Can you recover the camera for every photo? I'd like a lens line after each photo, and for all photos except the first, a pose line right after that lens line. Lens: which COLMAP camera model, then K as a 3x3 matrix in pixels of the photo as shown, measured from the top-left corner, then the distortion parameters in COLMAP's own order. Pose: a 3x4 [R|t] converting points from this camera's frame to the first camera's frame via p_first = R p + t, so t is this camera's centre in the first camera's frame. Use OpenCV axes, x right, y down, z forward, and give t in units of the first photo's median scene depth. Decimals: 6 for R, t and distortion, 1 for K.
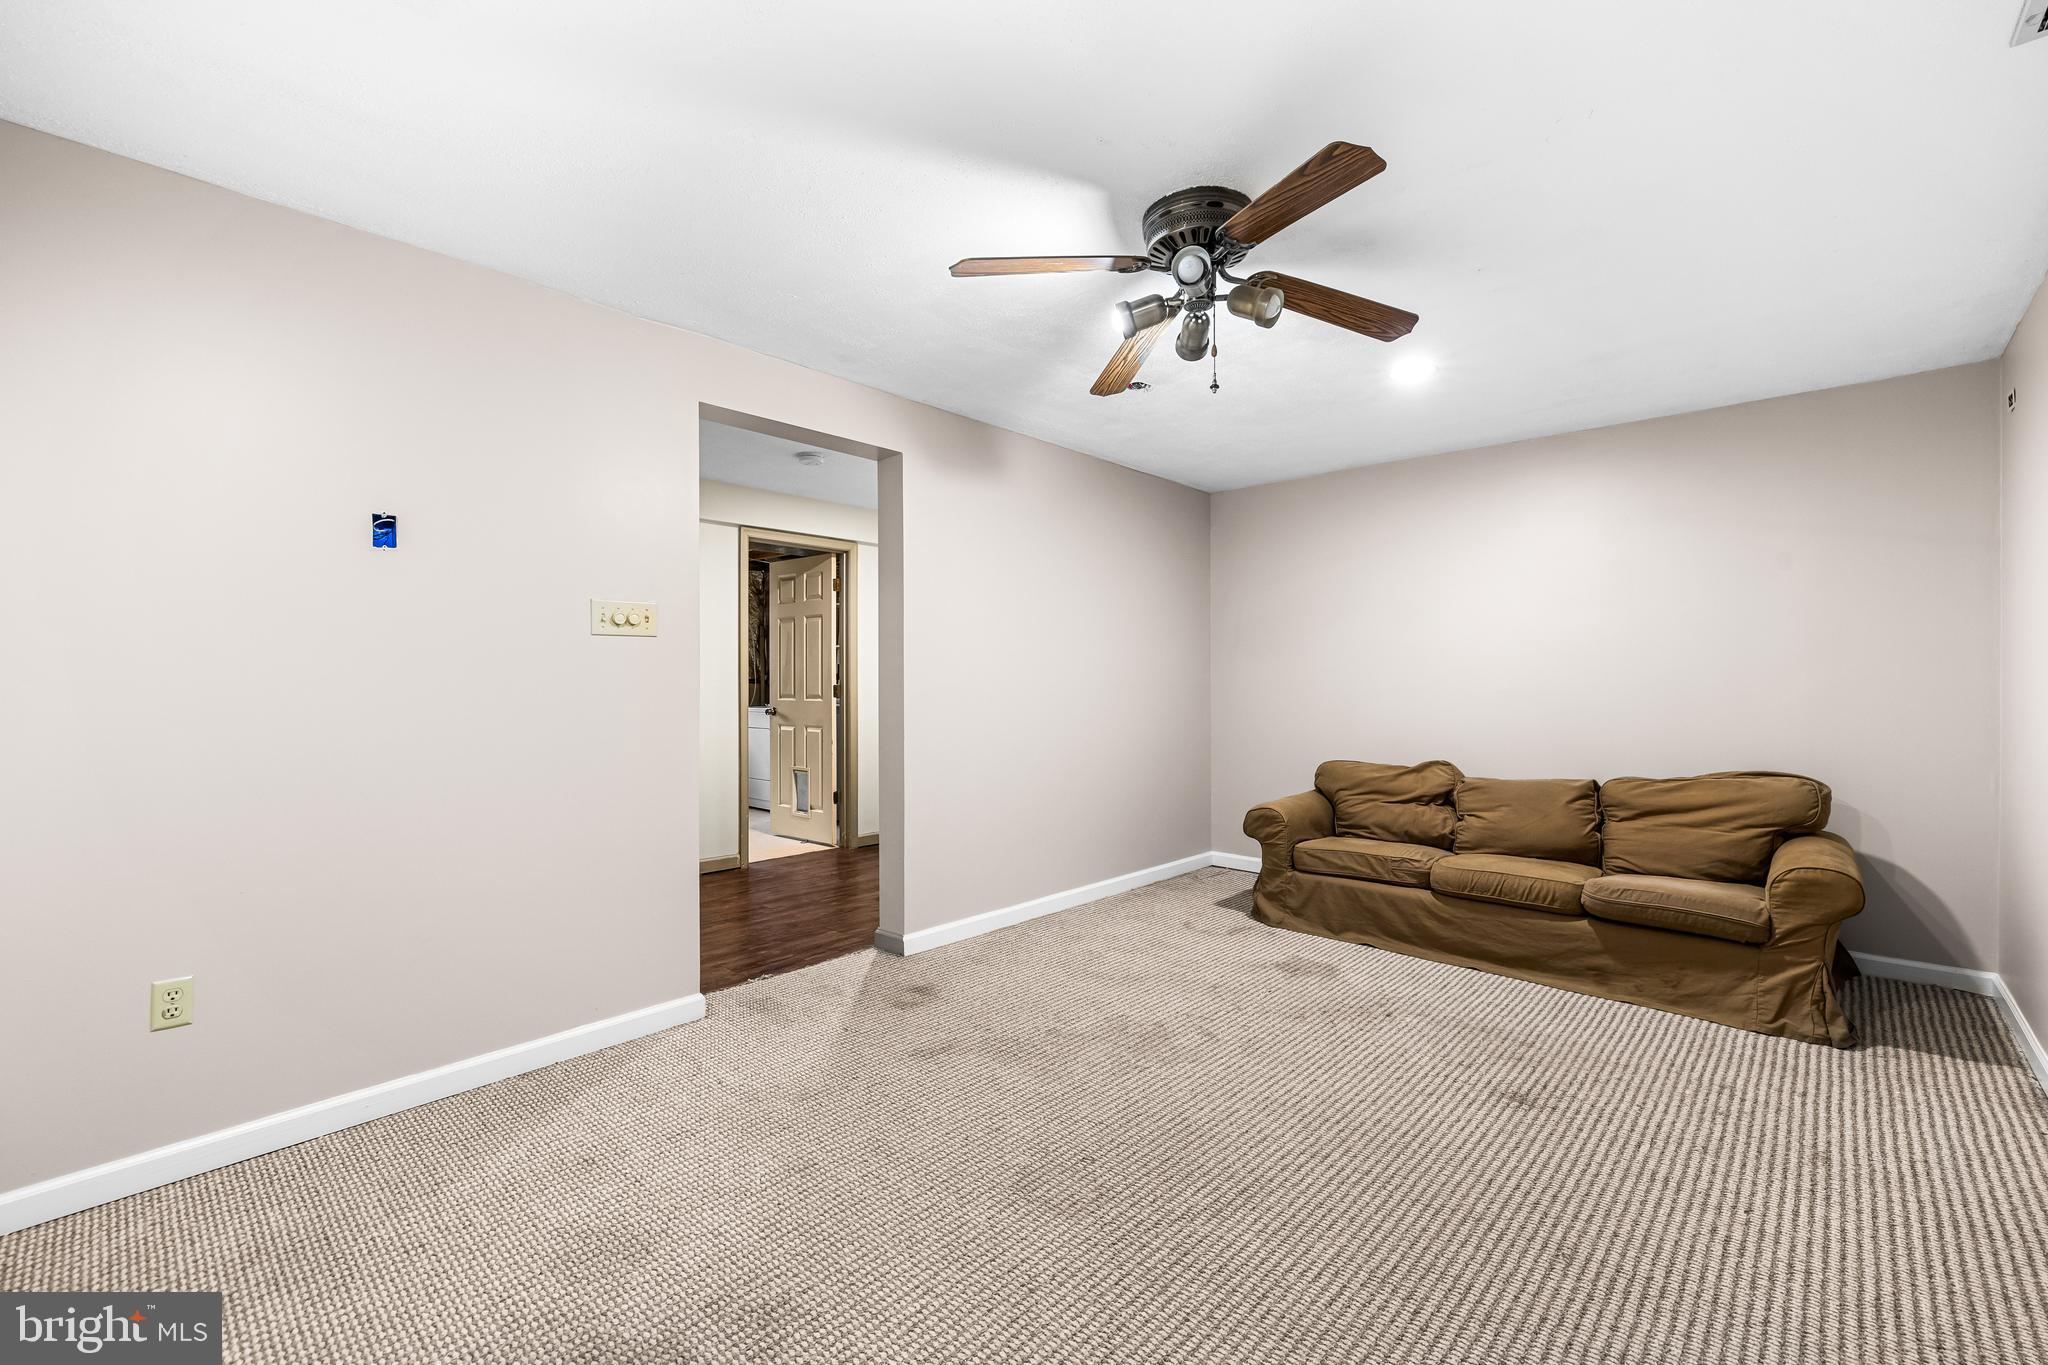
lens RADIAL K [[882.2, 0, 1014.4], [0, 882.2, 680.9], [0, 0, 1]] dist [-0.002629, 0.000093]
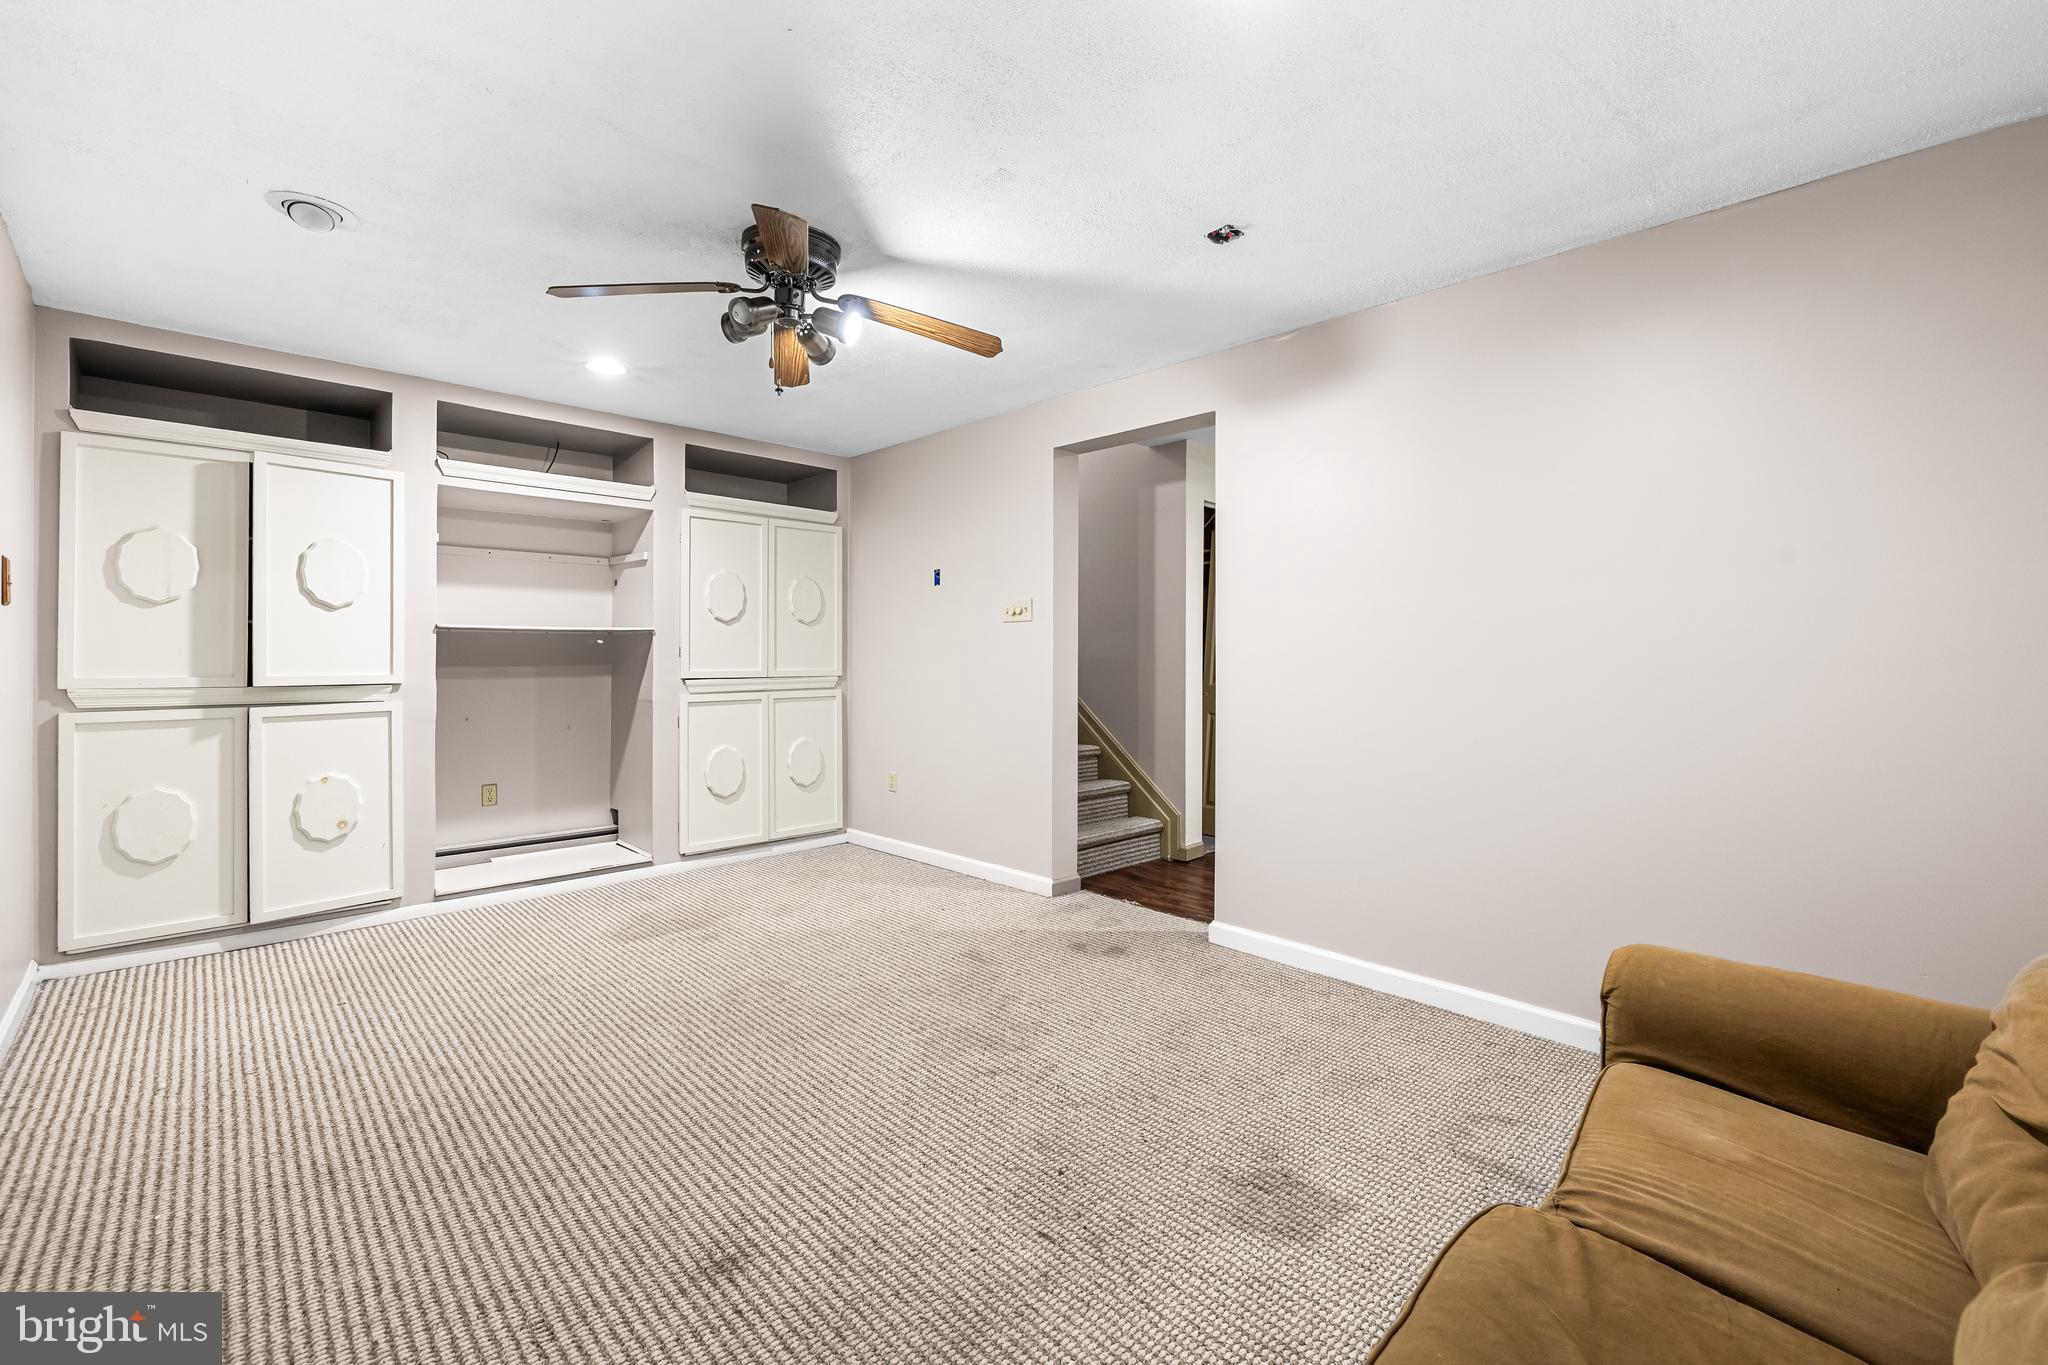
lens RADIAL K [[882.2, 0, 1030.0], [0, 882.2, 662.5], [0, 0, 1]] dist [-0.002629, 0.000093]
pose [[-0.061251, 0.007060, -0.998097, 0.930122], [-0.007485, 0.999944, 0.007533, 0.006560], [0.998094, 0.007933, -0.061195, 0.963367]]
